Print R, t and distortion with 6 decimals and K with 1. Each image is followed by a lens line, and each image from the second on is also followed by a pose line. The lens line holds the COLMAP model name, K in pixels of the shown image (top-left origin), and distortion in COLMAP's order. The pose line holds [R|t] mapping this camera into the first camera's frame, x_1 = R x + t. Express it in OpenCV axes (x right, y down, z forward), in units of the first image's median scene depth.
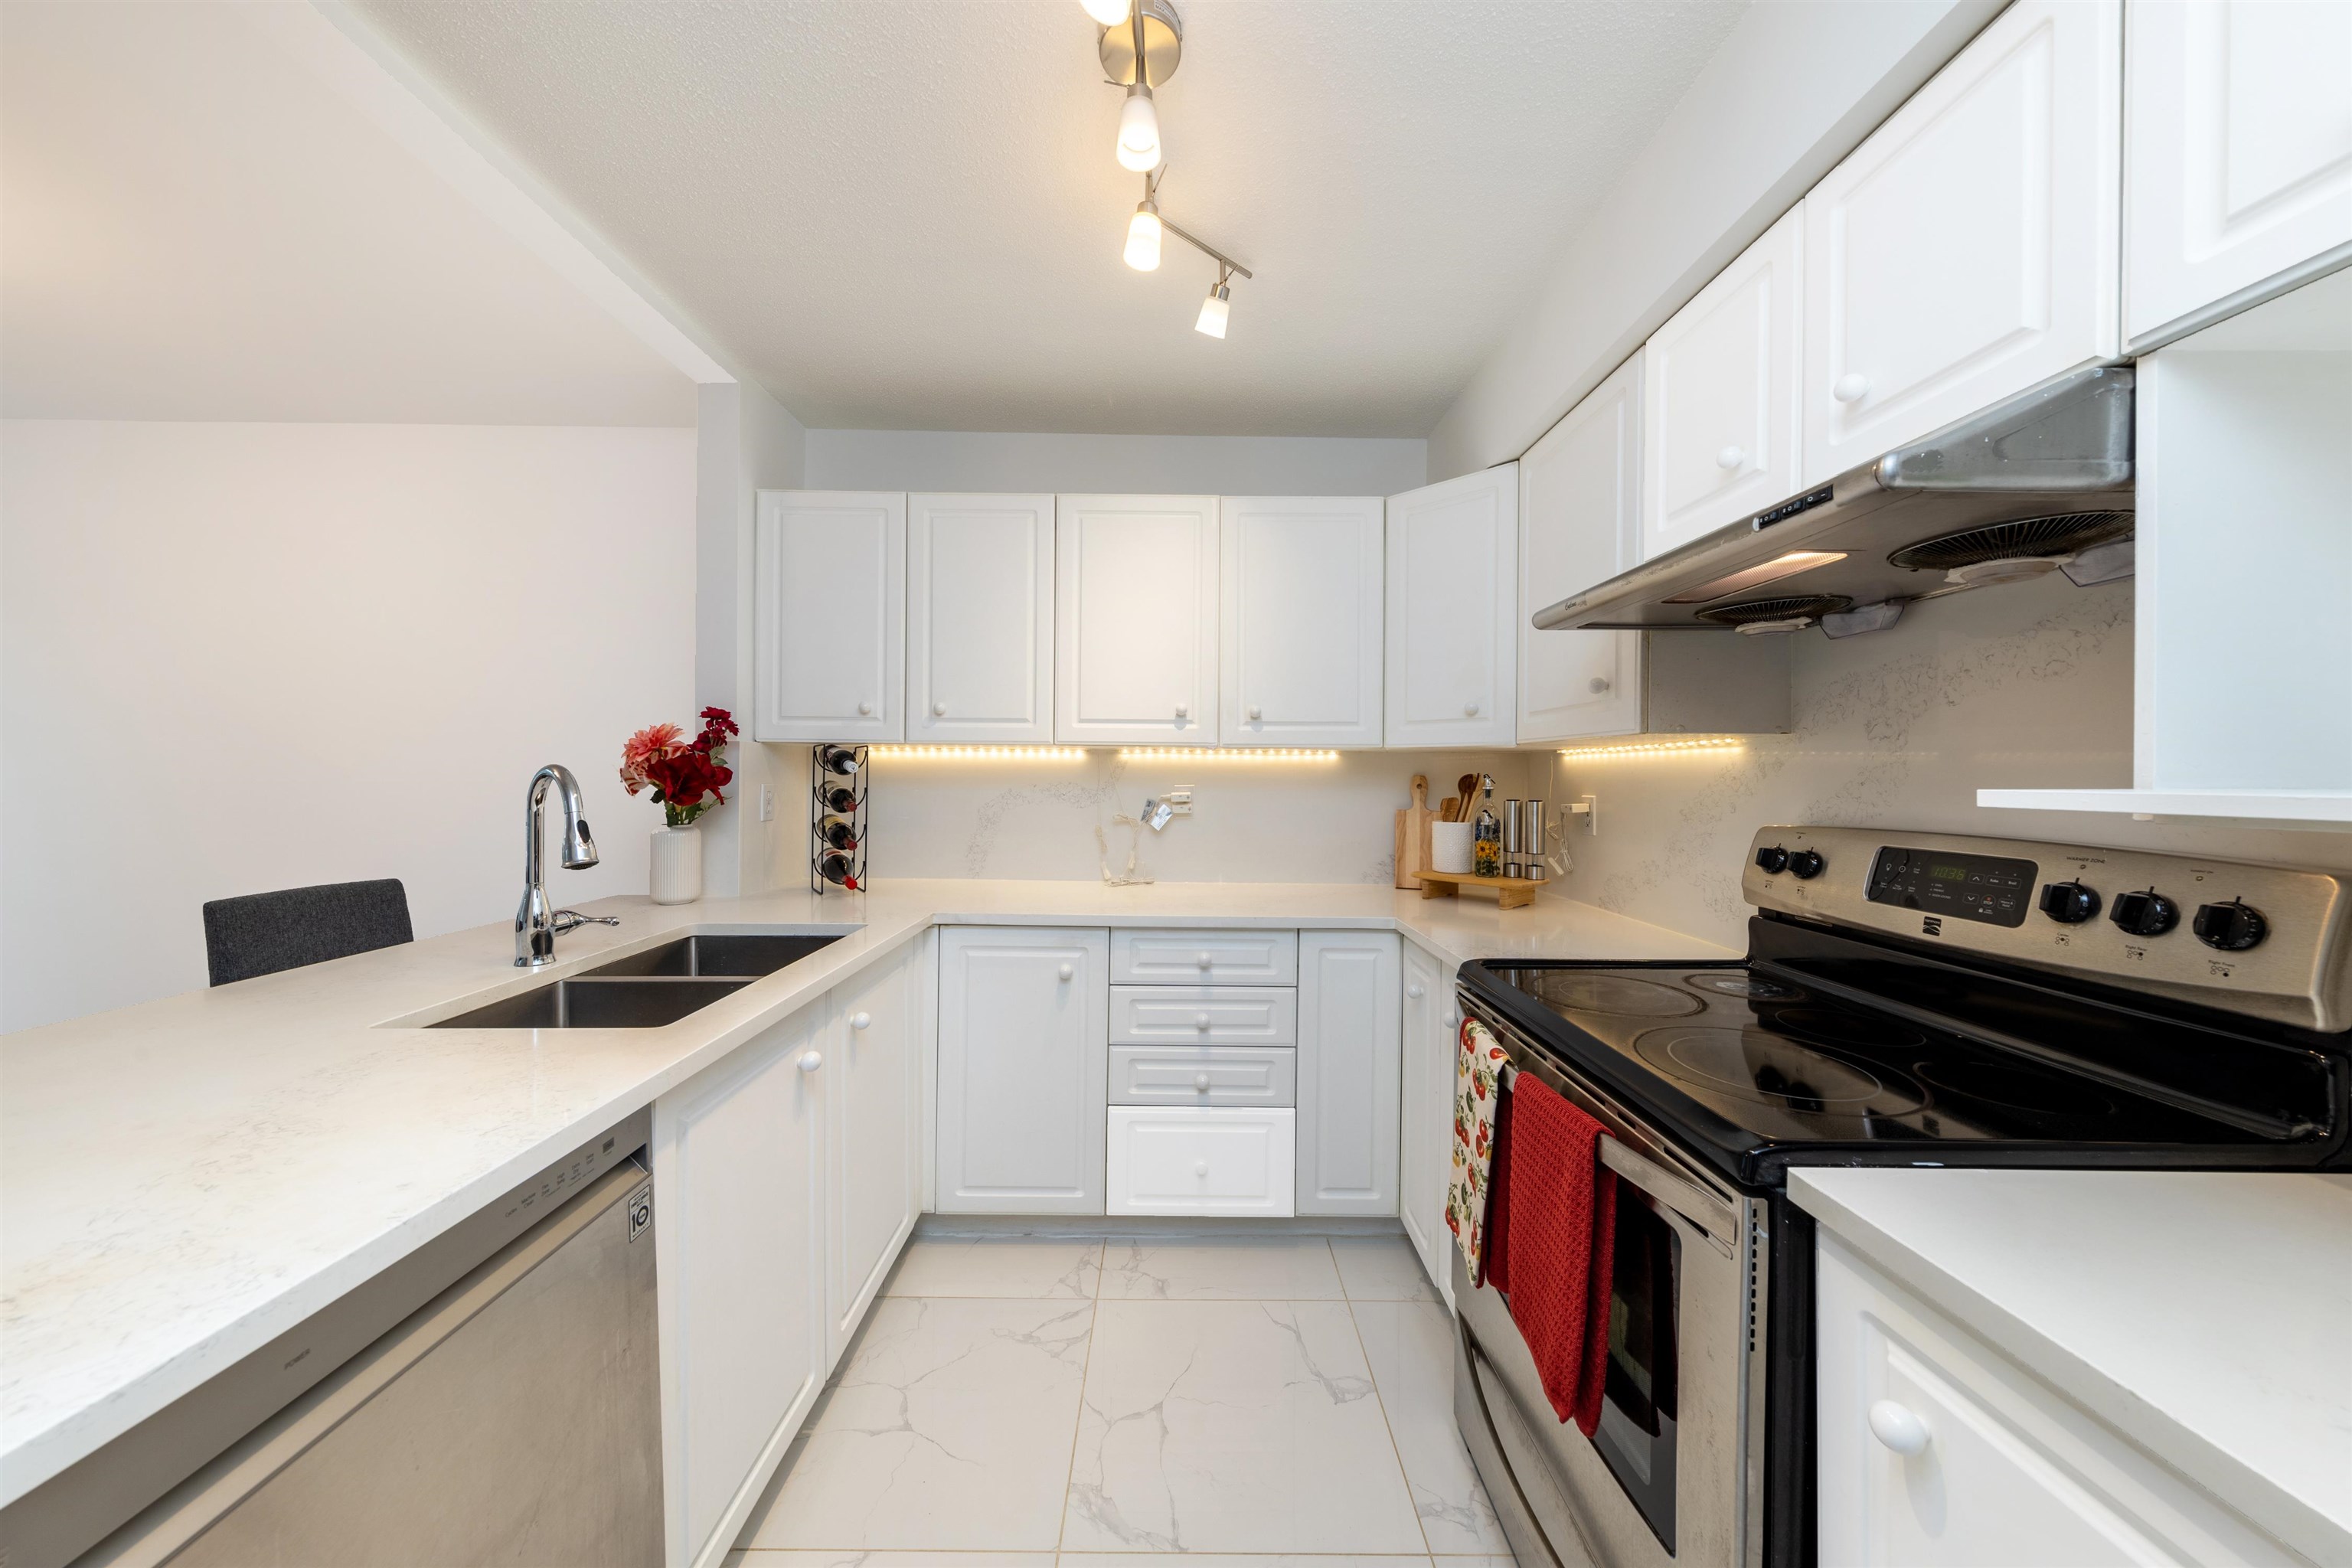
lens RADIAL K [[772.2, 0, 1177.5], [0, 772.2, 777.8], [0, 0, 1]] dist [0.010872, -0.003746]
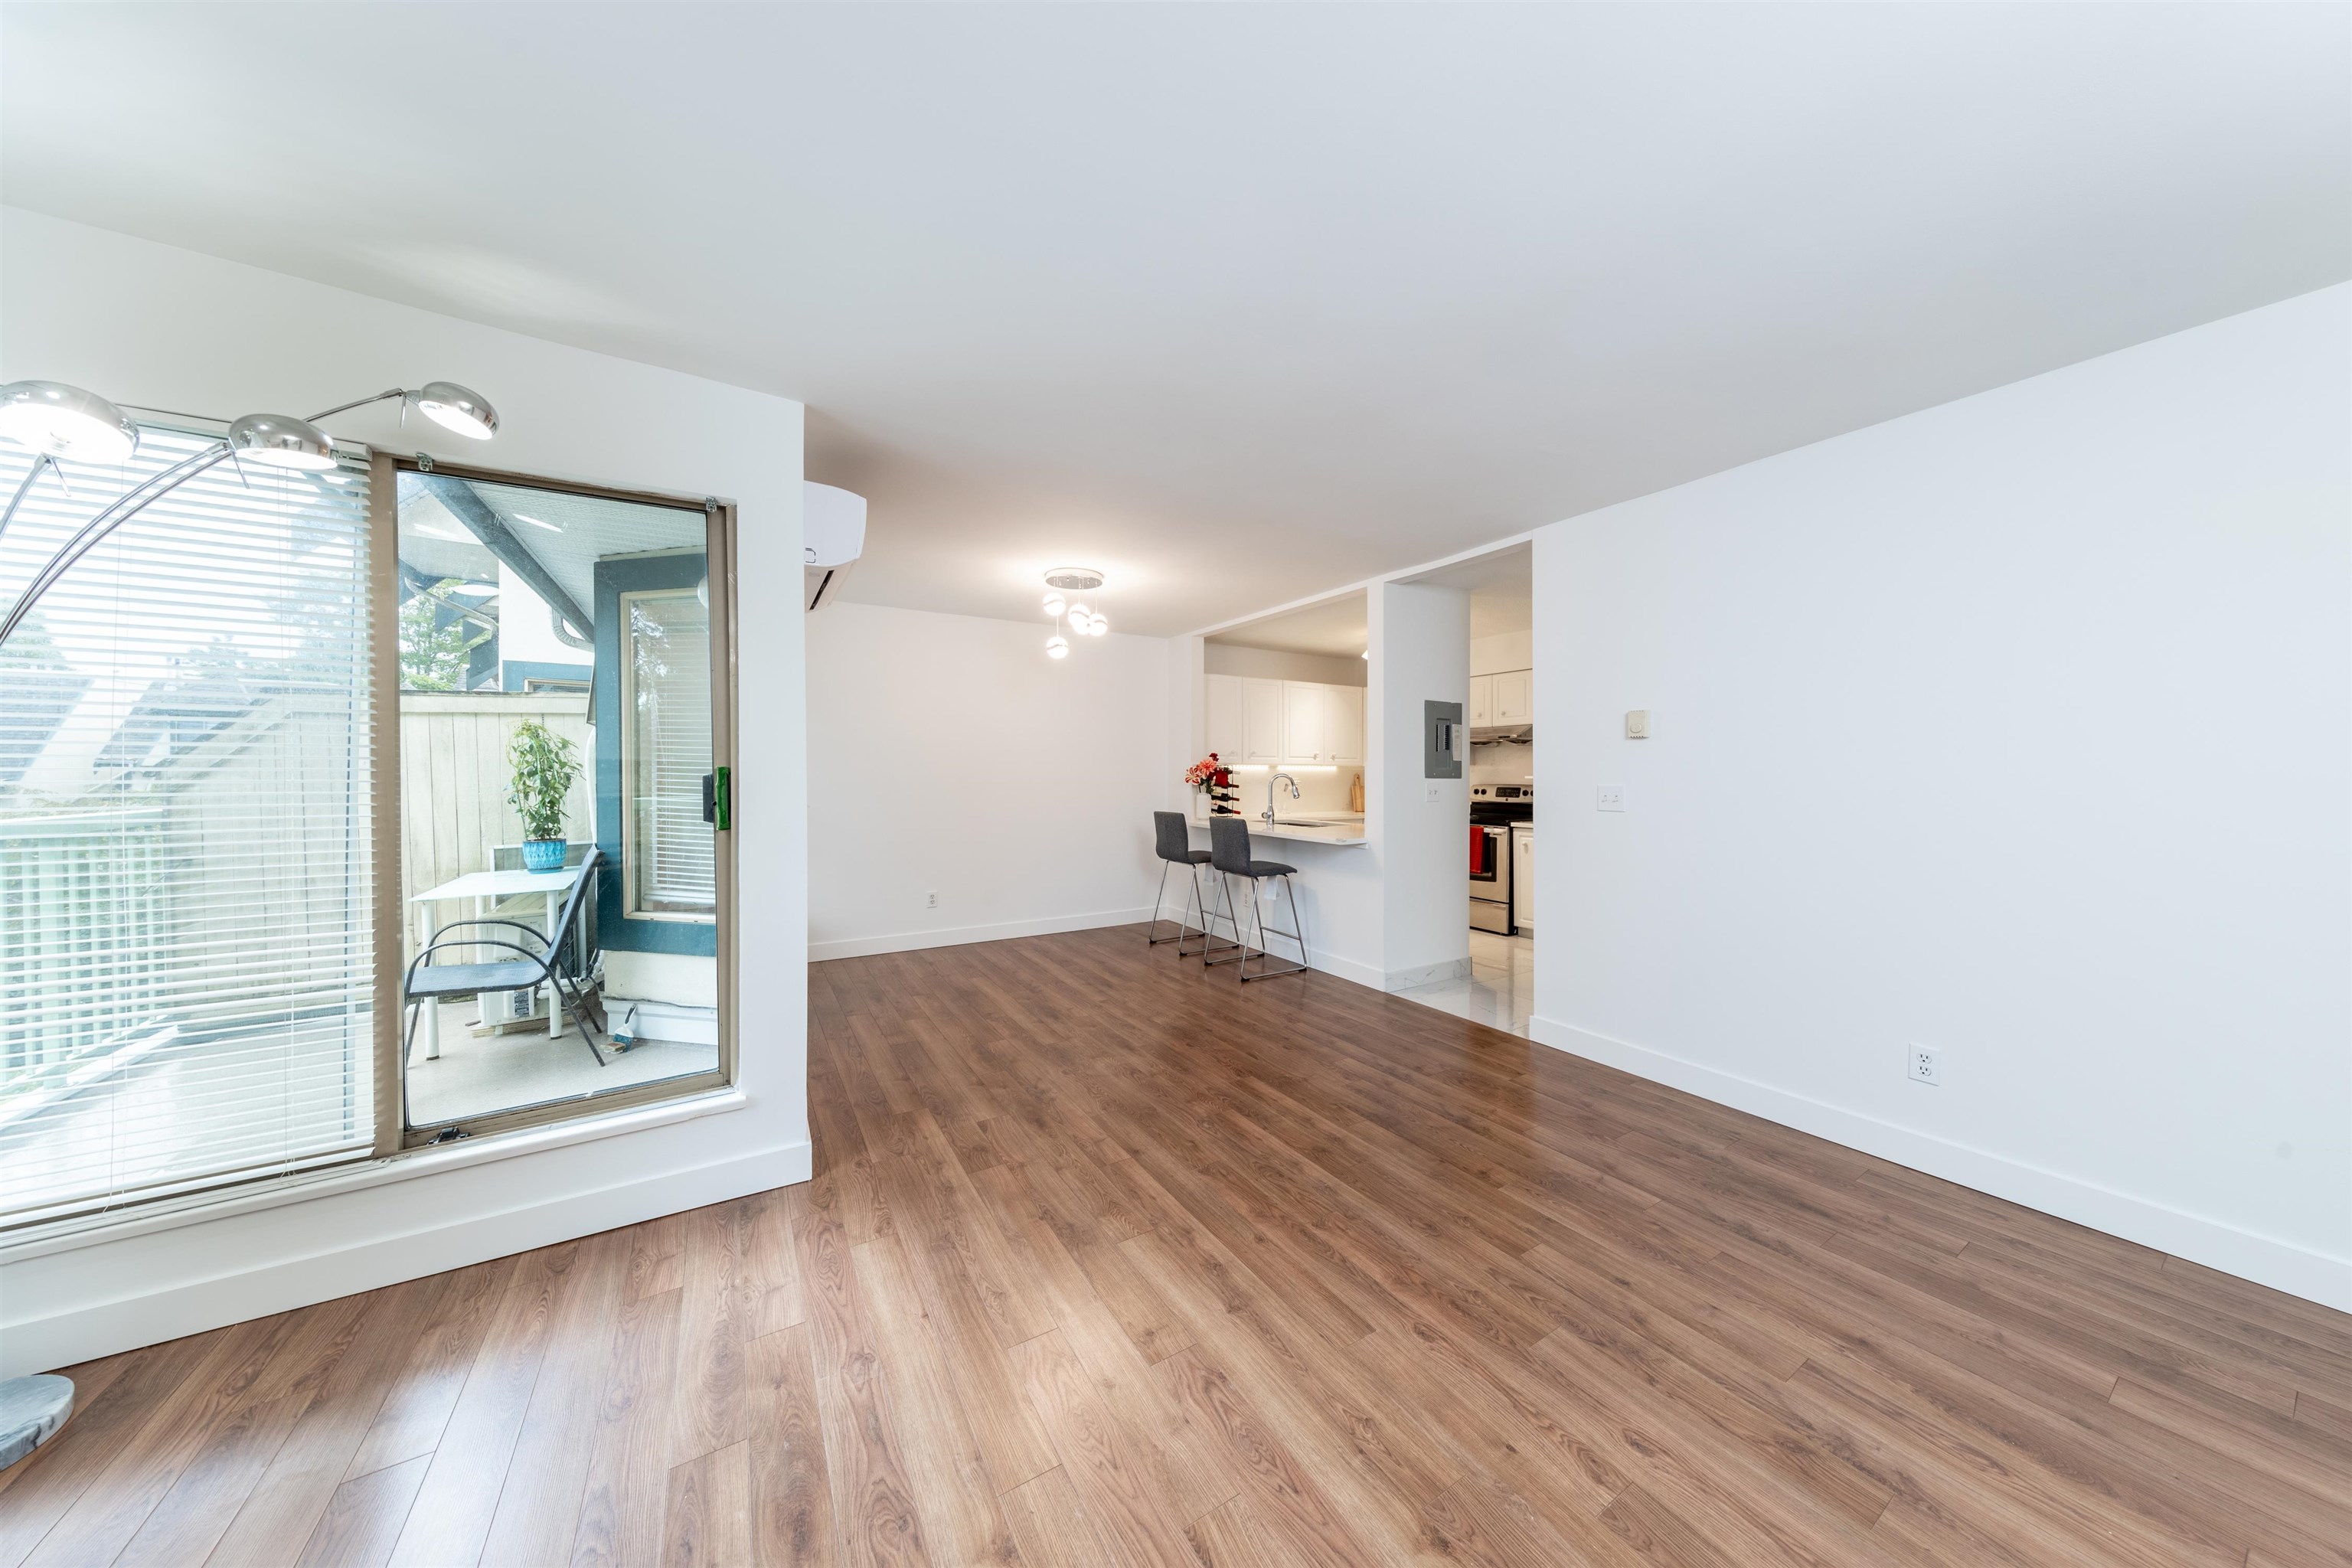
lens RADIAL K [[733.1, 0, 1176.0], [0, 733.1, 784.0], [0, 0, 1]] dist [0.004669, -0.000181]
pose [[0.855054, -0.013224, 0.518371, -2.631263], [0.007084, 0.999879, 0.013823, -0.015060], [-0.518491, -0.008147, 0.855044, -1.593588]]
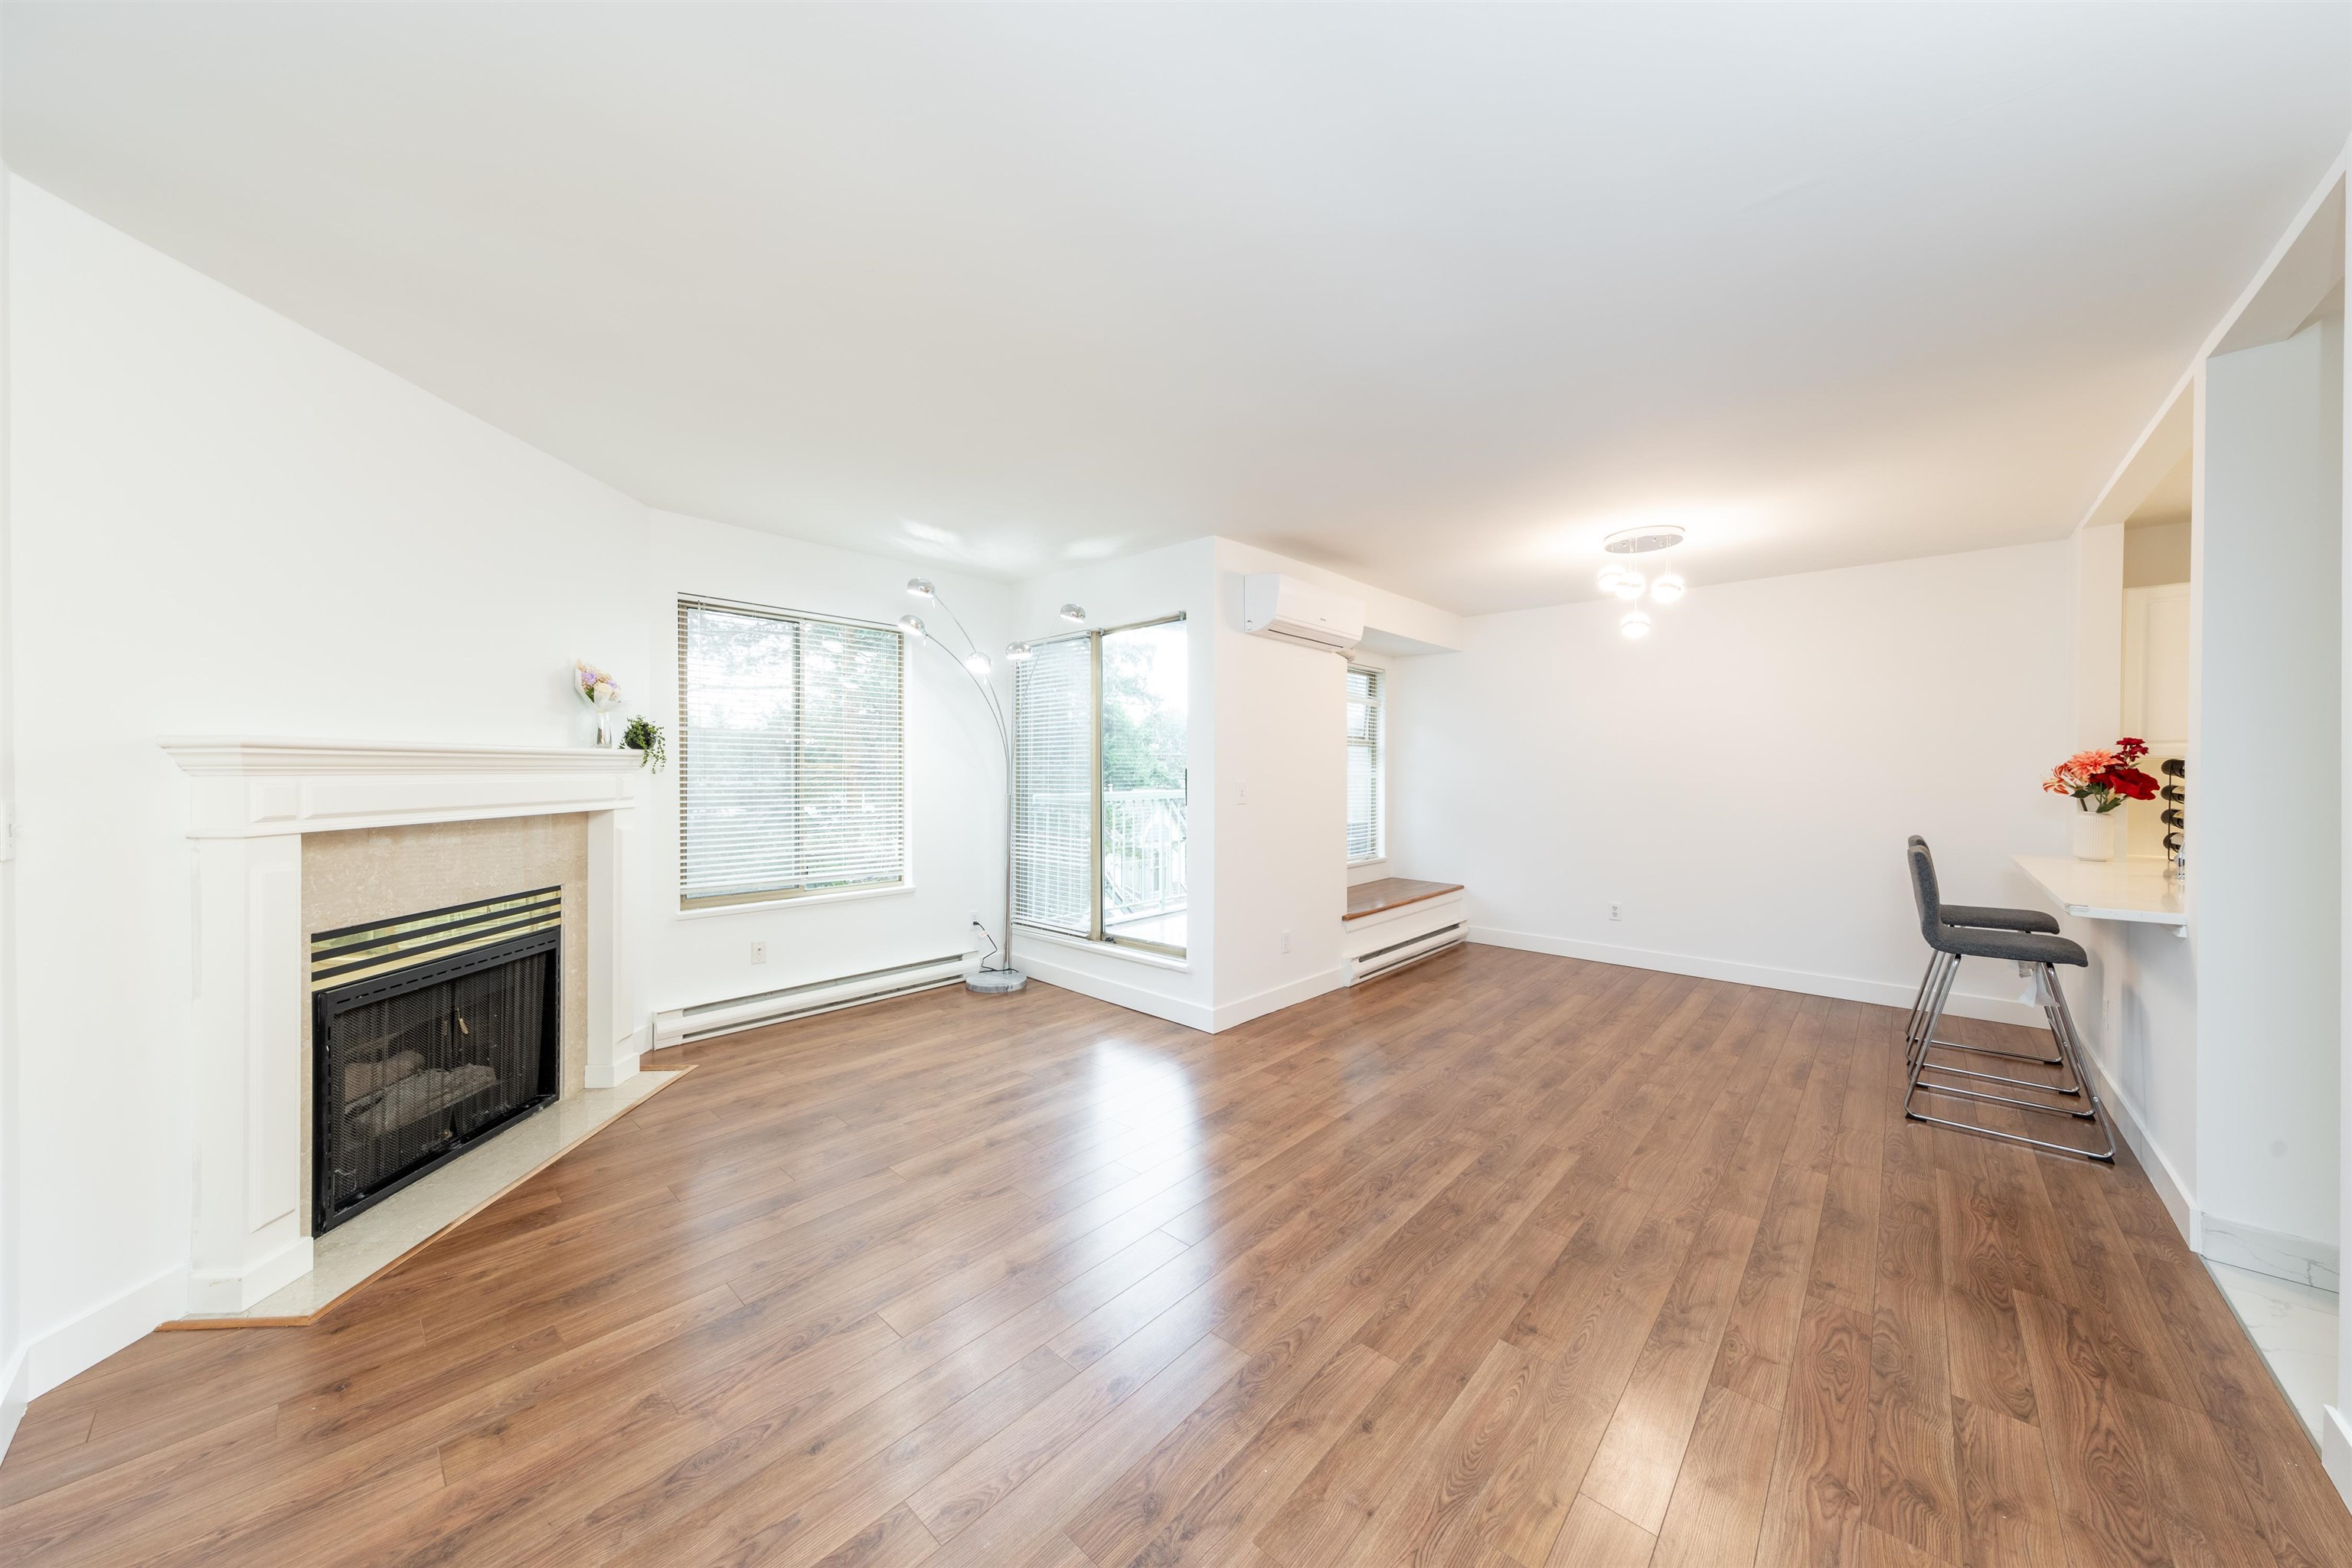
lens RADIAL K [[799.1, 0, 1180.1], [0, 799.1, 776.9], [0, 0, 1]] dist [0.011651, 0.000027]
pose [[0.738641, 0.003202, -0.674092, -1.106726], [-0.002835, 0.999995, 0.001642, -0.011157], [0.674093, 0.000698, 0.738646, -1.836464]]
